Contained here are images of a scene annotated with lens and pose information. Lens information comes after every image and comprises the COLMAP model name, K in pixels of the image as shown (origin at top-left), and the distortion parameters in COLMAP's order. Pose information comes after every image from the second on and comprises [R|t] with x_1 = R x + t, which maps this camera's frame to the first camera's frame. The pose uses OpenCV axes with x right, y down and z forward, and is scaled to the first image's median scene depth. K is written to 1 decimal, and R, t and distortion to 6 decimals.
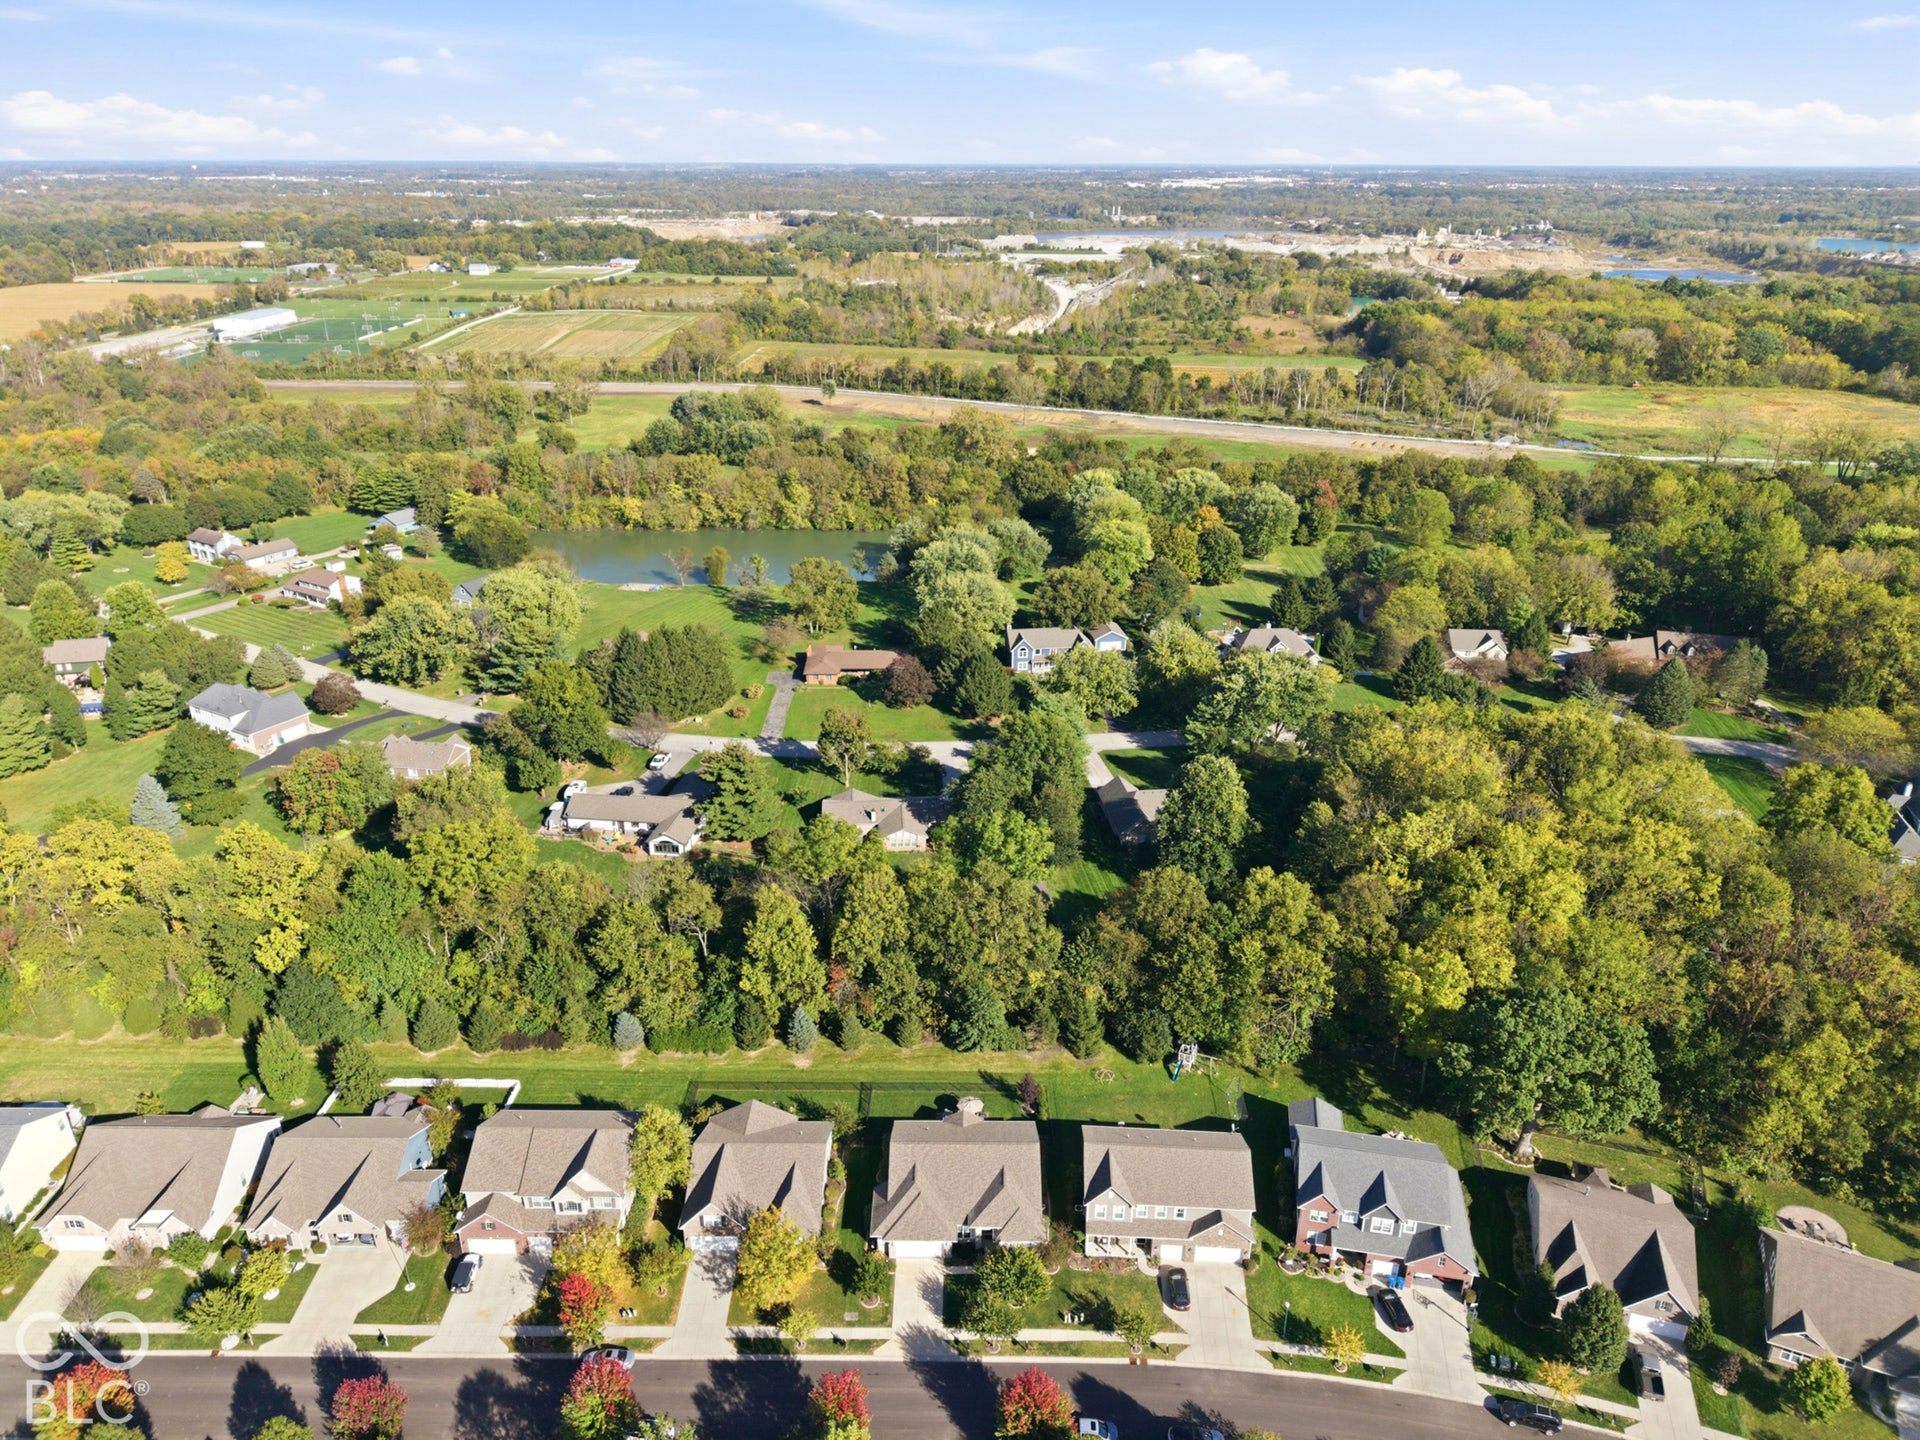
lens RADIAL K [[1293.7, 0, 964.8], [0, 1293.7, 718.9], [0, 0, 1]] dist [0.022650, -0.004220]
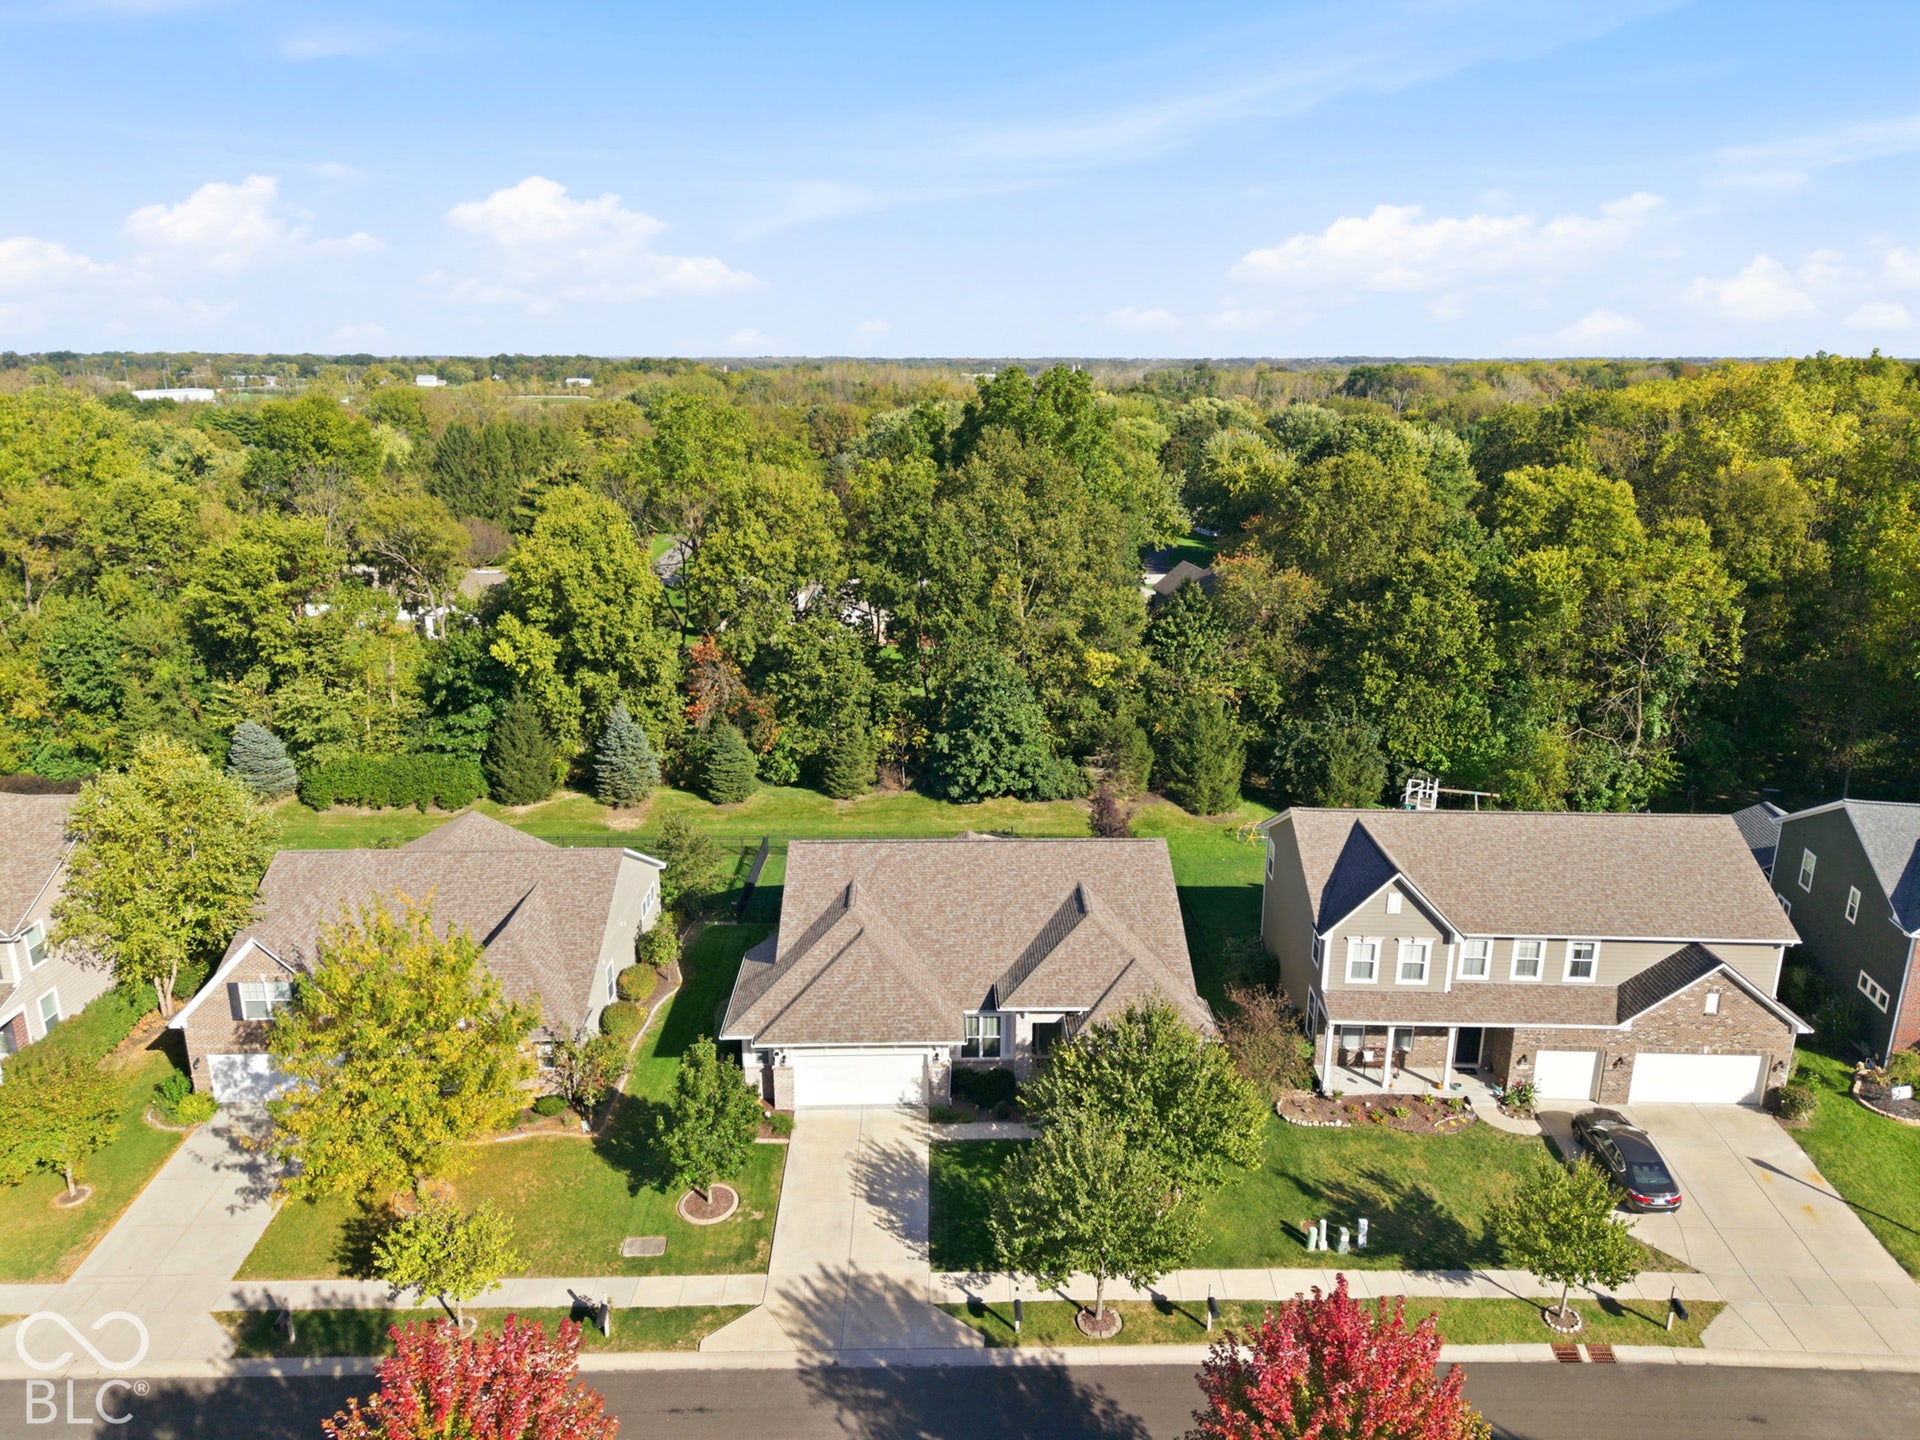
lens RADIAL K [[1293.7, 0, 964.8], [0, 1293.7, 718.9], [0, 0, 1]] dist [0.022650, -0.004220]
pose [[0.999601, -0.011272, 0.025893, -0.014452], [0.014643, 0.990885, -0.133910, 0.361124], [-0.024147, 0.134235, 0.990655, 0.639239]]
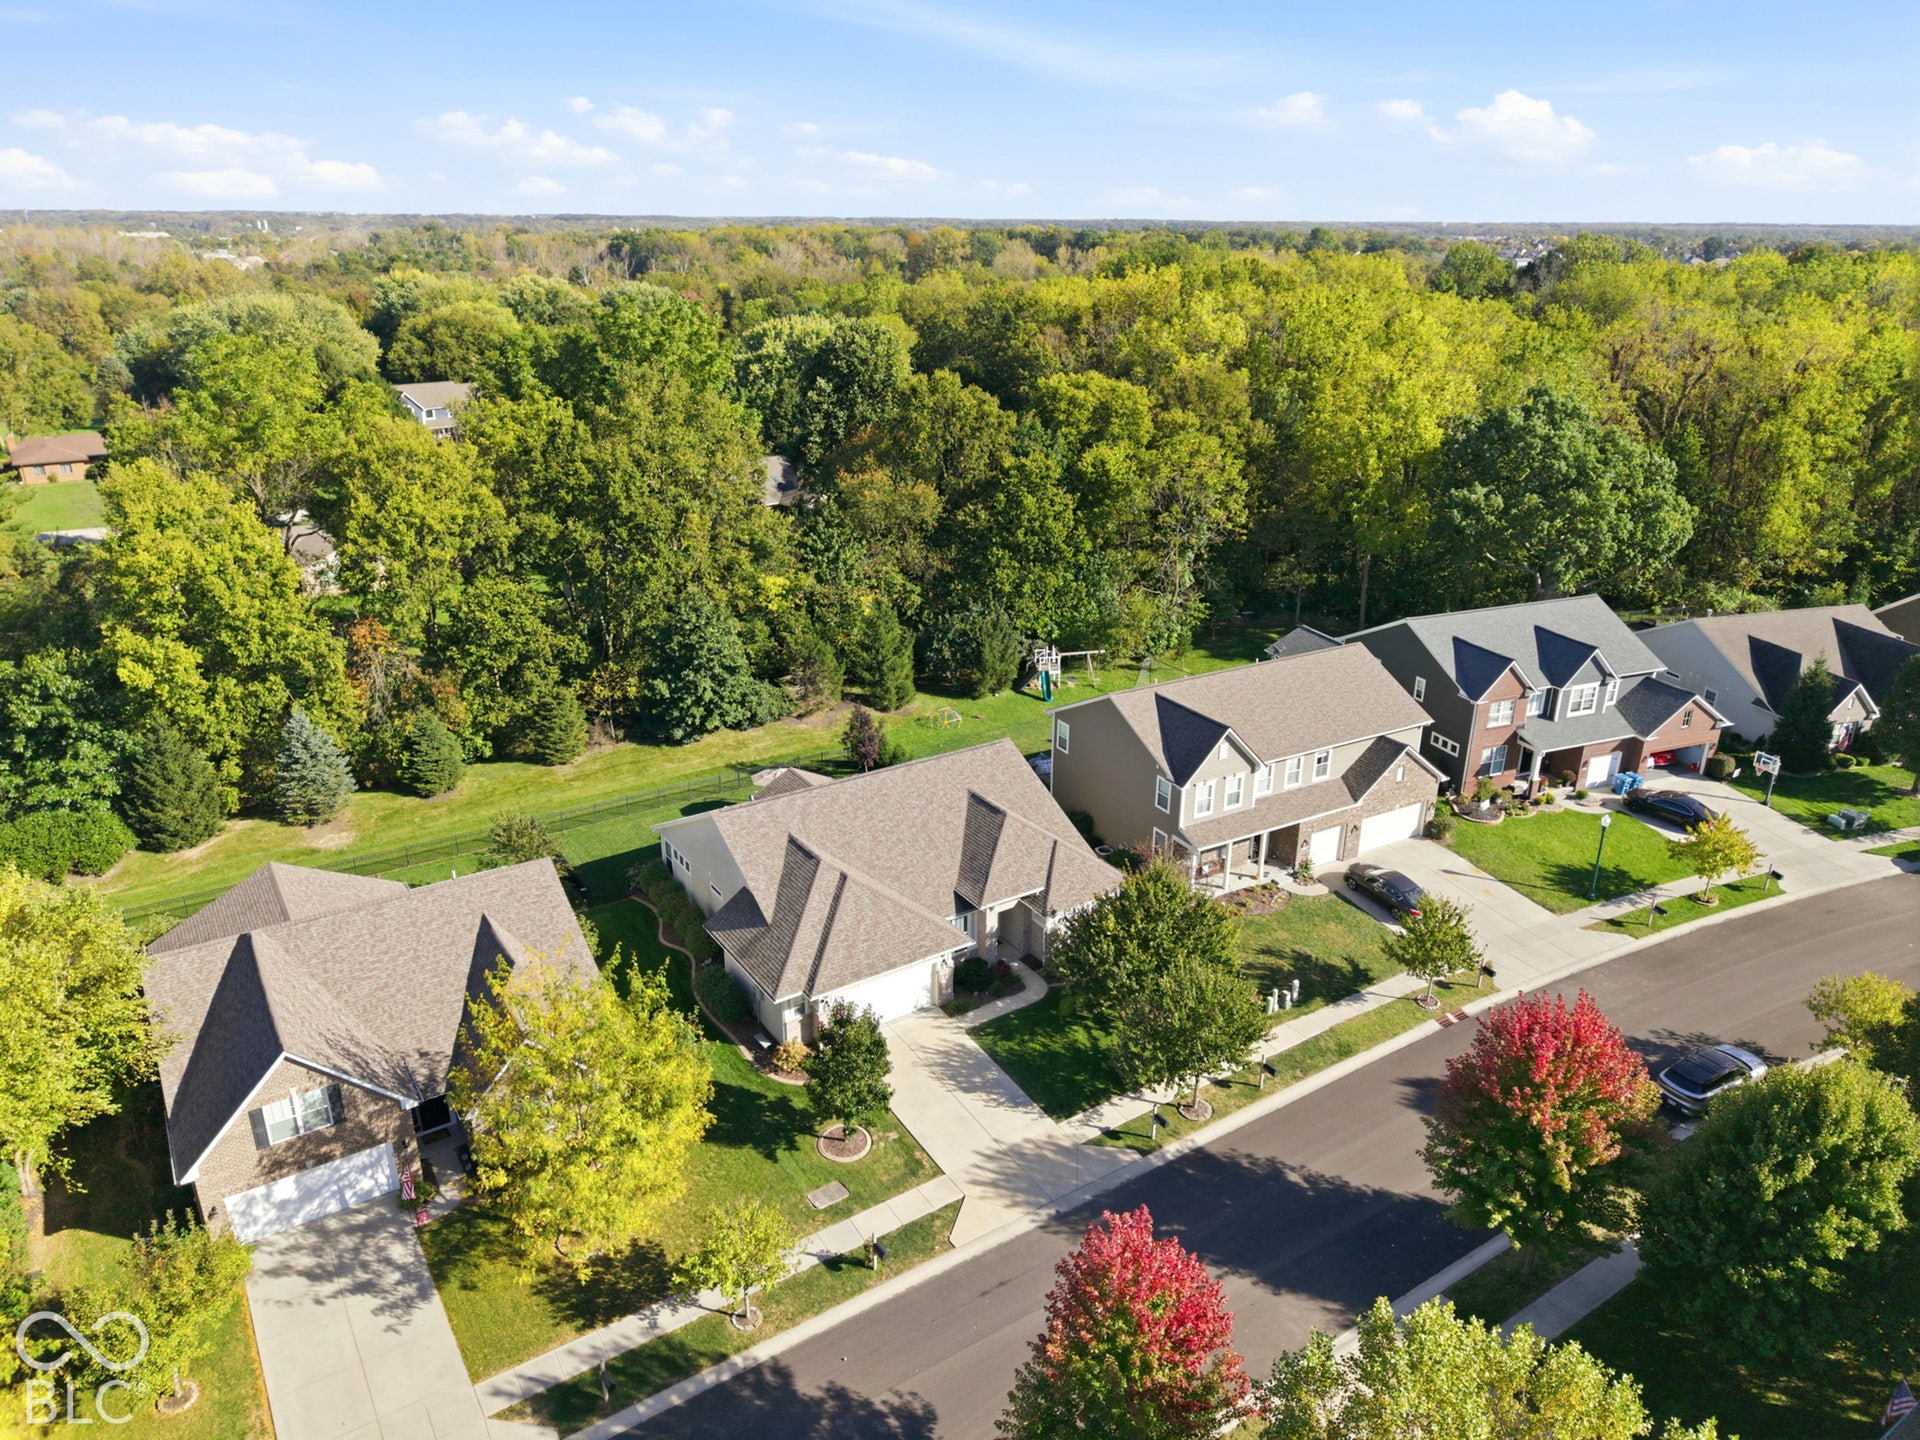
lens RADIAL K [[1267.6, 0, 969.4], [0, 1267.6, 743.7], [0, 0, 1]] dist [0.083067, -0.102793]
pose [[0.831093, -0.211873, 0.514192, -0.200062], [0.218632, 0.974616, 0.048215, 0.320084], [-0.511355, 0.072348, 0.856319, 0.650612]]
